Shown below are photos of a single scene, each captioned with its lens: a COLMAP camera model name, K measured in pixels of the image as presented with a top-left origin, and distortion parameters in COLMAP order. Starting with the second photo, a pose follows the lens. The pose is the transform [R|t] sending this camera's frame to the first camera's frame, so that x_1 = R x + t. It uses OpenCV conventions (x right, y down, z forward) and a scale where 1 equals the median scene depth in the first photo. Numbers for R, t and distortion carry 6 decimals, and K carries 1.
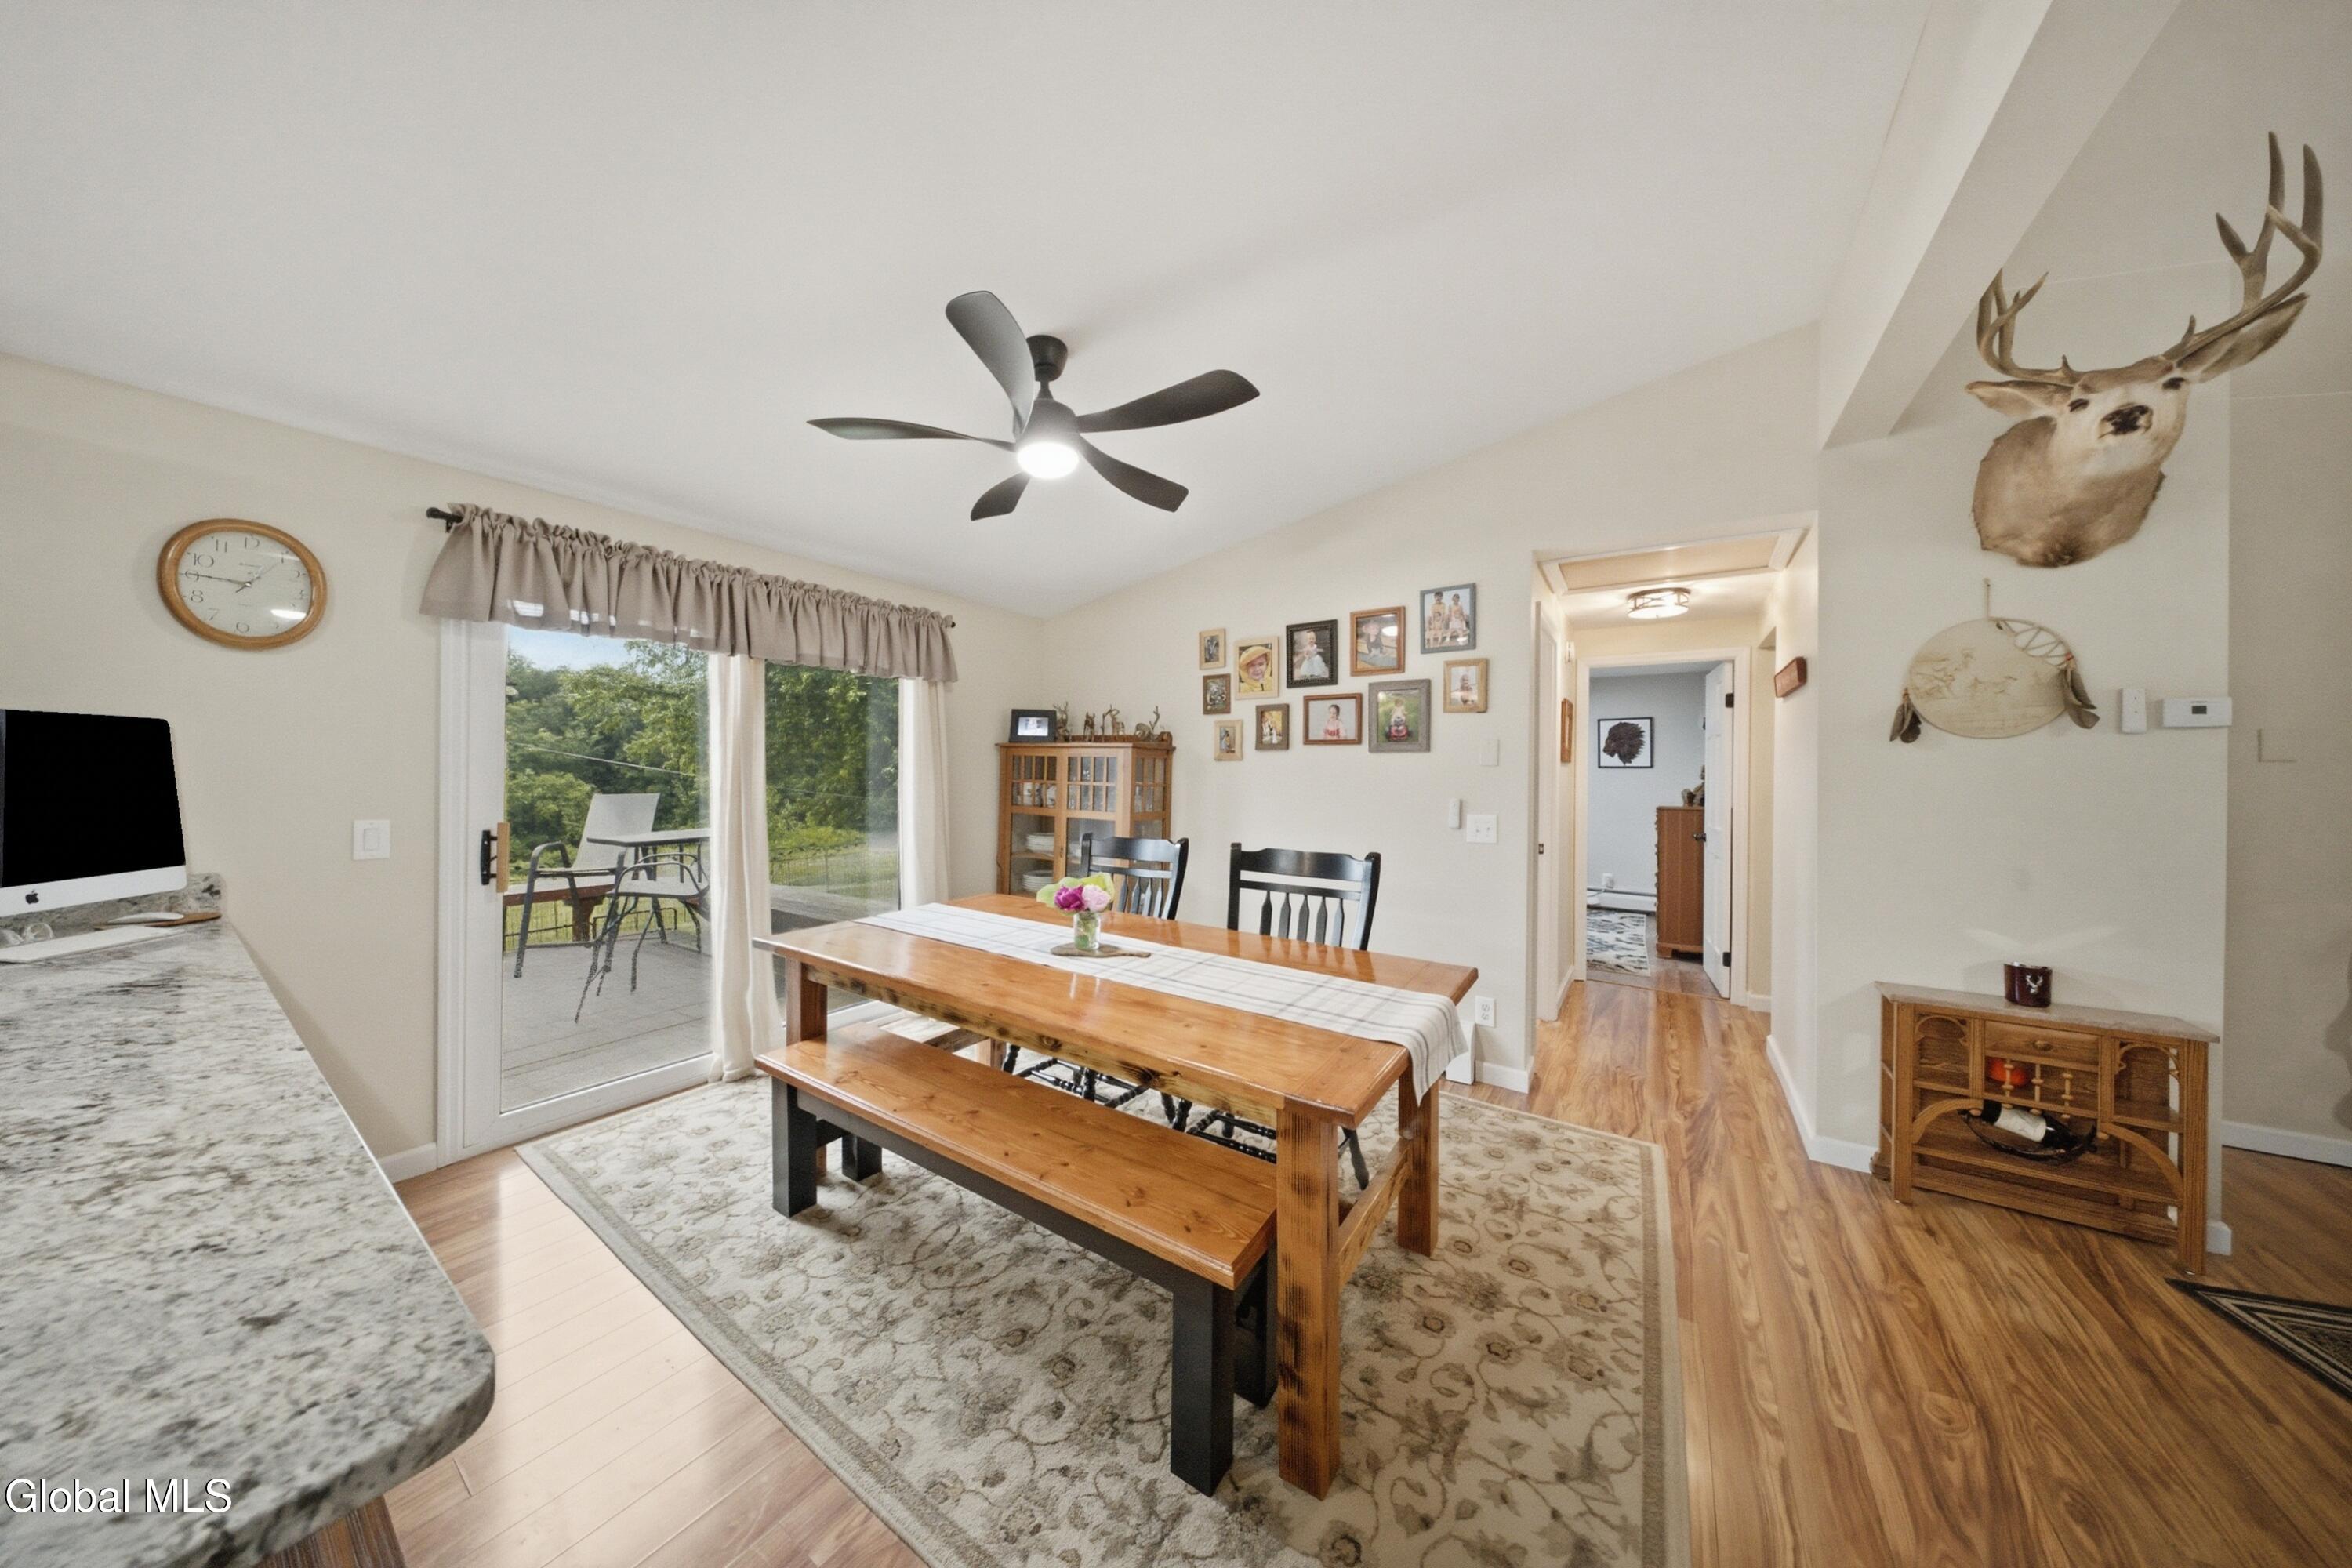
lens RADIAL K [[700.0, 0, 1189.4], [0, 700.0, 772.5], [0, 0, 1]] dist [0.002688, -0.002421]
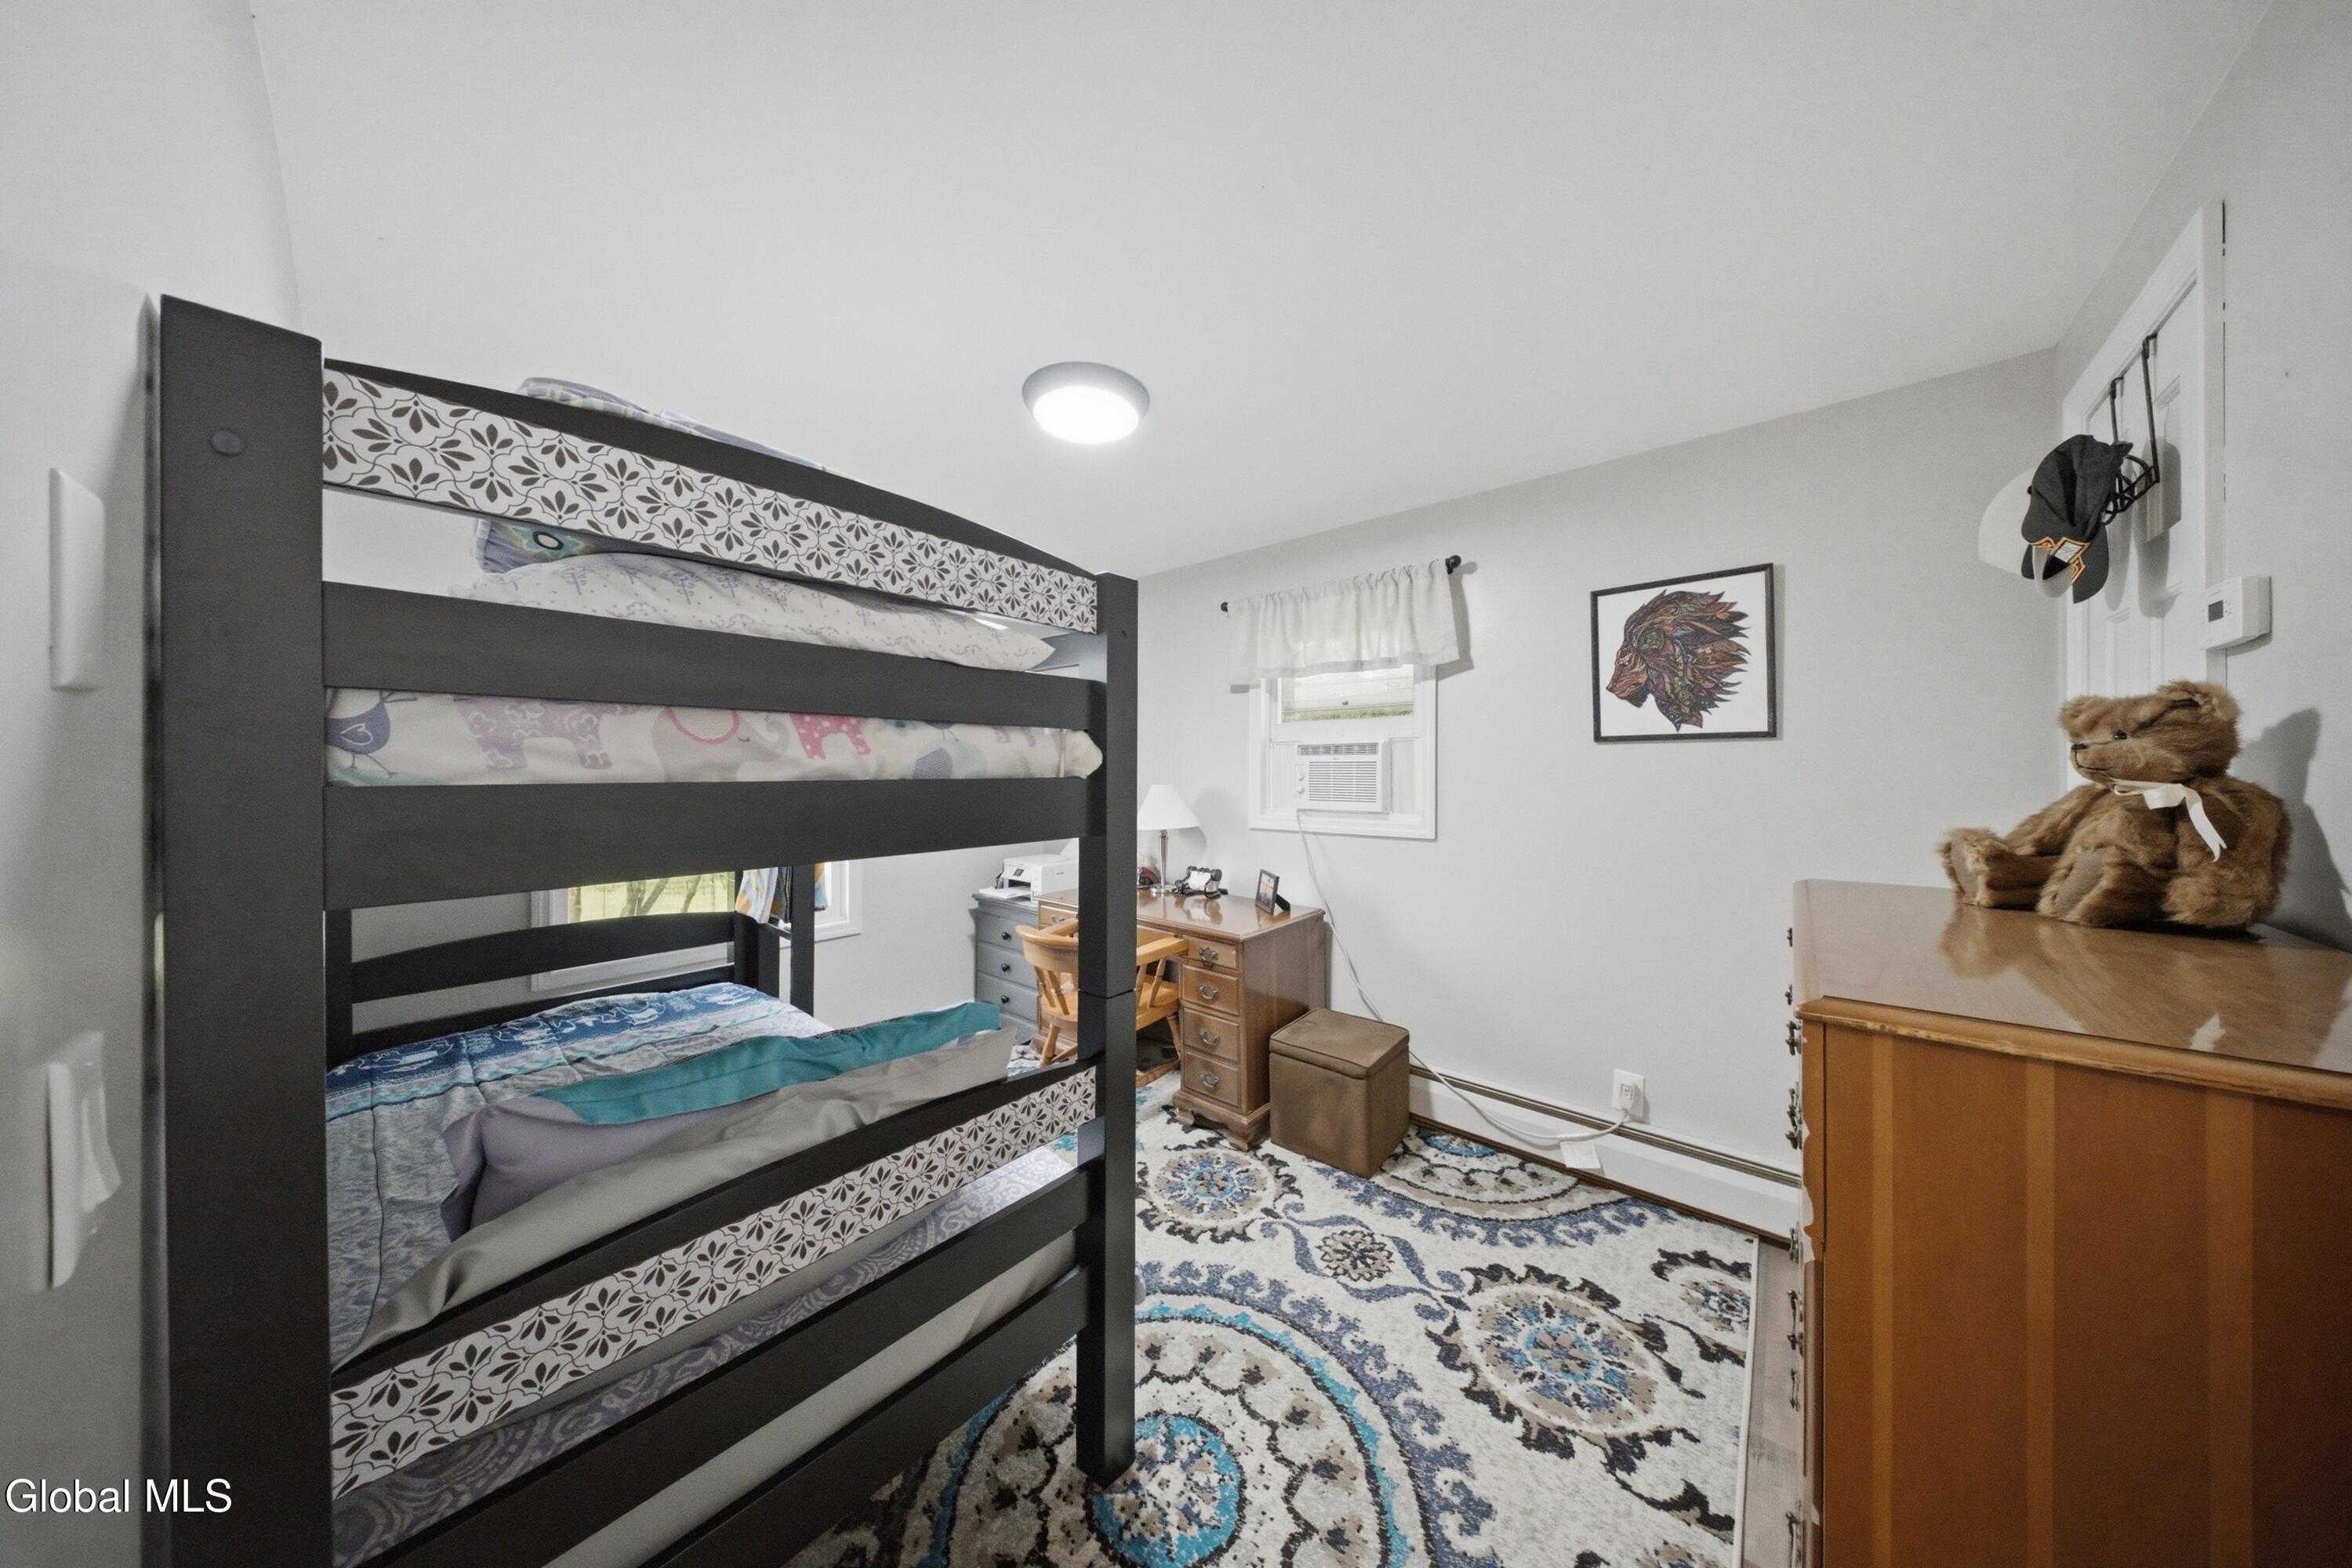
lens RADIAL K [[700.0, 0, 1193.8], [0, 700.0, 748.6], [0, 0, 1]] dist [0.002688, -0.002421]
pose [[0.992854, -0.012376, -0.118688, 1.220334], [0.008122, 0.999309, -0.036257, 0.017833], [0.119055, 0.035034, 0.992269, 1.832012]]
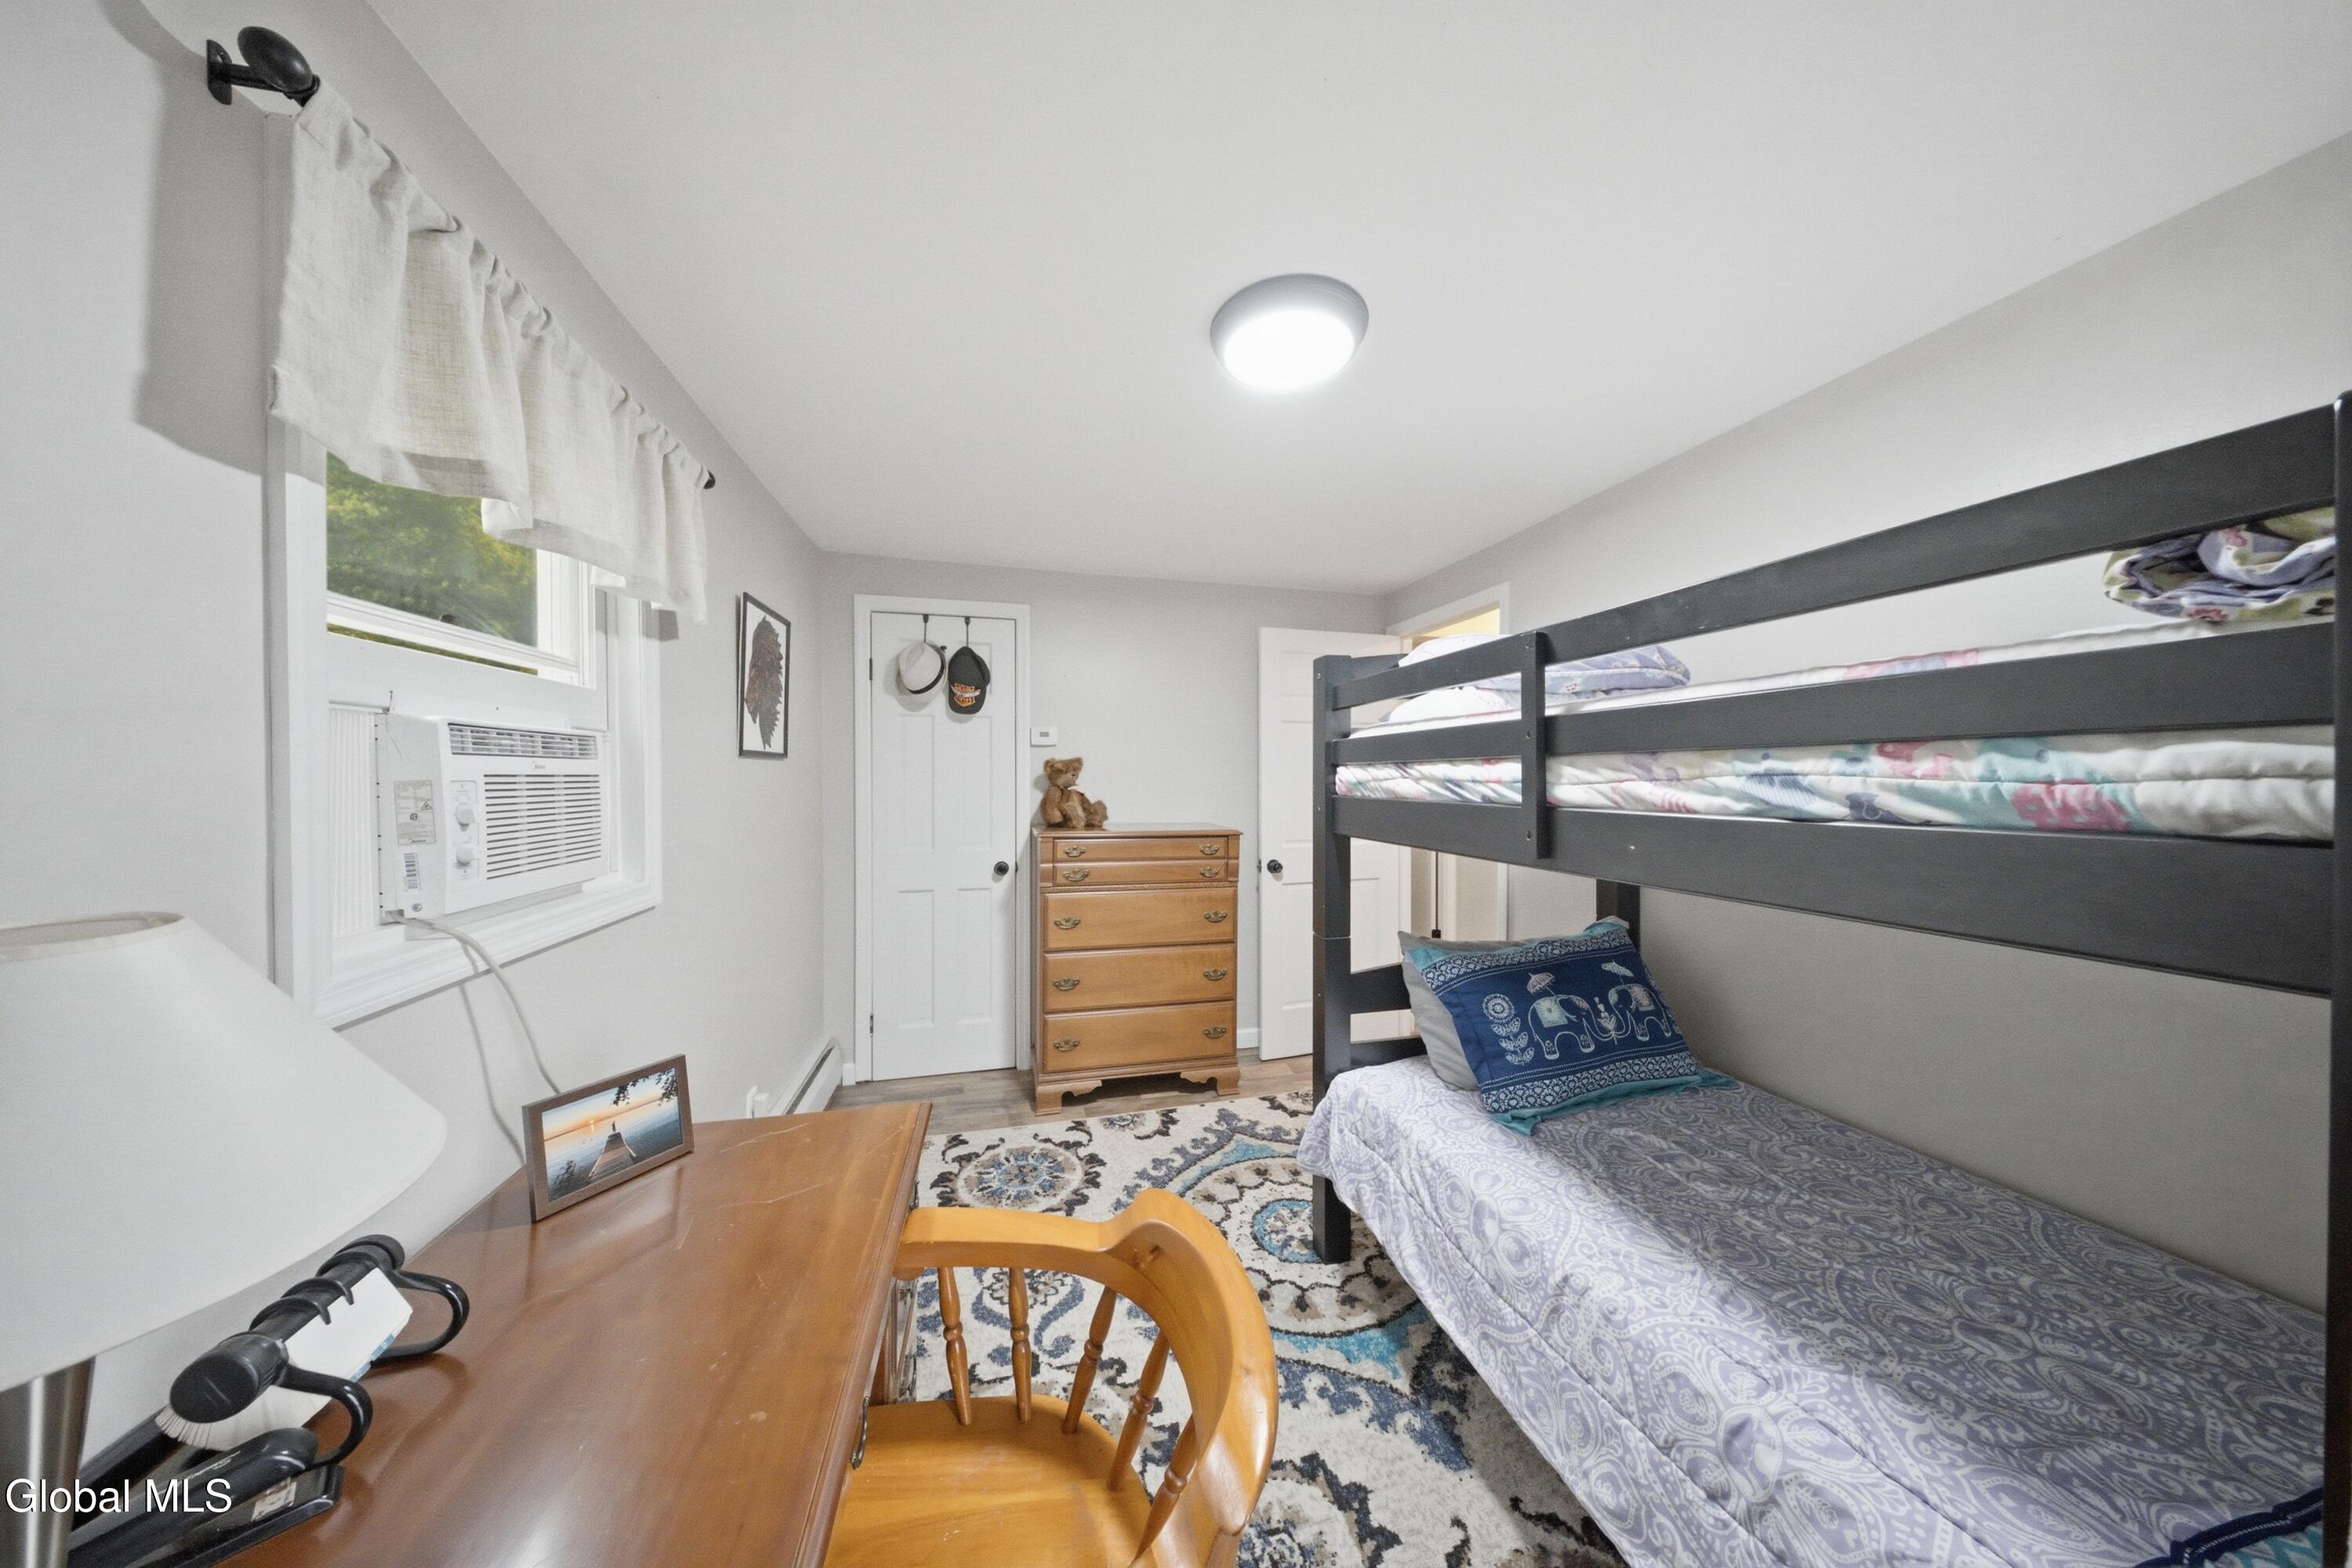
lens RADIAL K [[700.0, 0, 1163.6], [0, 700.0, 770.1], [0, 0, 1]] dist [0.002688, -0.002421]
pose [[-0.719785, -0.009723, 0.694129, 0.650608], [-0.003653, 0.999941, 0.010218, -0.015631], [-0.694187, 0.004819, -0.719779, 3.126114]]
